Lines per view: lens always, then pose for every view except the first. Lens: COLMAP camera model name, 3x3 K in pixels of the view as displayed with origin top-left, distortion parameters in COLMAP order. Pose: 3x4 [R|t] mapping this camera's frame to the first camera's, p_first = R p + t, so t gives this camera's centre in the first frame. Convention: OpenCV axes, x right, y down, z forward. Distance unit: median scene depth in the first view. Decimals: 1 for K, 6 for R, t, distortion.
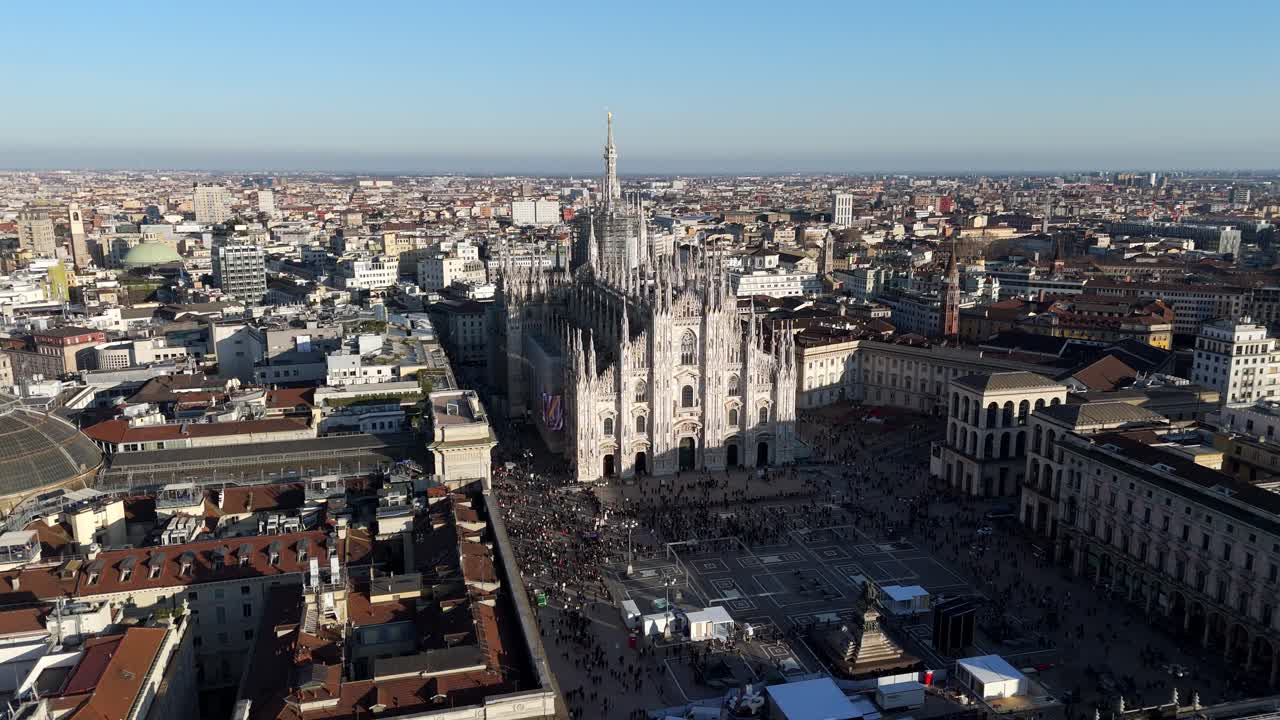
lens RADIAL K [[972.3, 0, 641.9], [0, 972.3, 359.8], [0, 0, 1]] dist [0.060321, -0.031539]
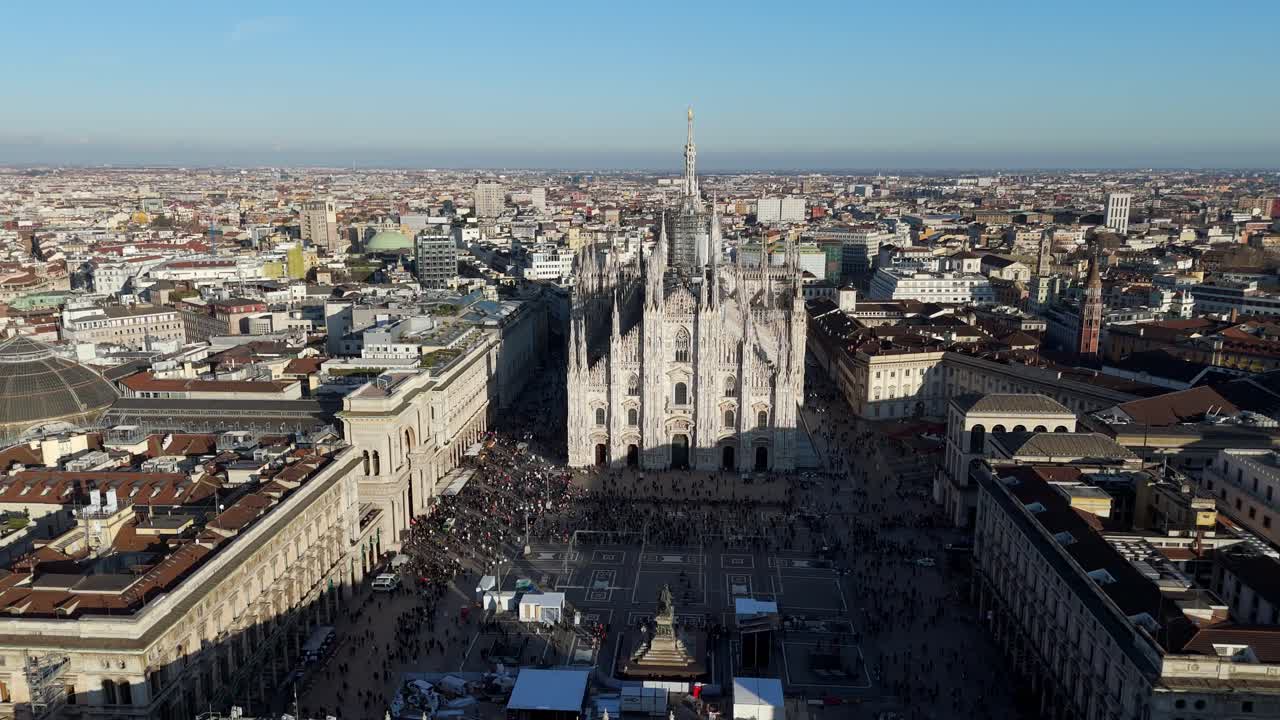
lens RADIAL K [[972.3, 0, 634.0], [0, 972.3, 362.5], [0, 0, 1]] dist [0.060321, -0.031539]
pose [[0.943350, 0.066965, -0.324972, 0.320264], [-0.065249, 0.997738, 0.016188, -0.007250], [0.325321, 0.005933, 0.945585, 0.036311]]
